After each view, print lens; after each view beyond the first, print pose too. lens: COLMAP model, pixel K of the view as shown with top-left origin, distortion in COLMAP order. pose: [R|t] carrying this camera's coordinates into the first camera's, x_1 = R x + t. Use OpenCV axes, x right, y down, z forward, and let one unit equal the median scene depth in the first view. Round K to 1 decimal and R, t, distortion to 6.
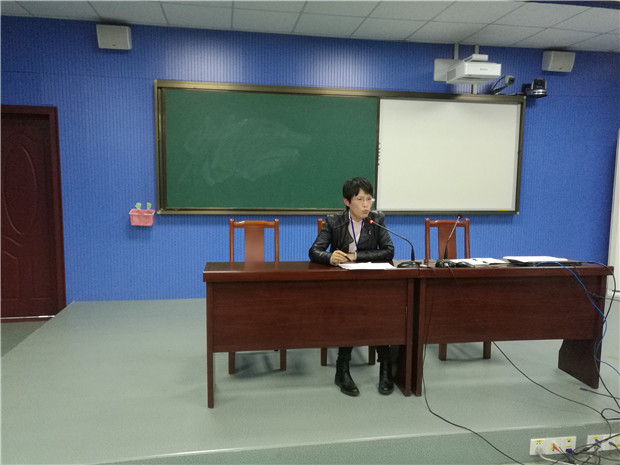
lens RADIAL K [[522.4, 0, 310.0], [0, 522.4, 232.5], [0, 0, 1]] dist [0.002174, 0.004337]
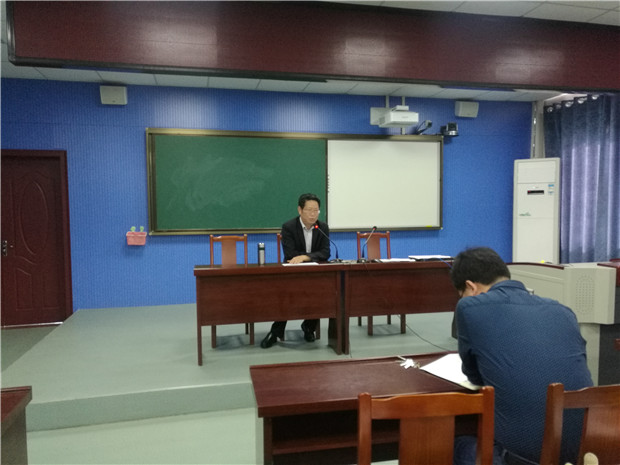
lens RADIAL K [[489.3, 0, 310.0], [0, 489.3, 232.5], [0, 0, 1]] dist [0.003556, -0.000401]
pose [[0.998041, -0.022811, 0.058250, 0.018540], [0.025399, 0.998705, -0.044078, 0.018880], [-0.057169, 0.045471, 0.997328, -0.171451]]
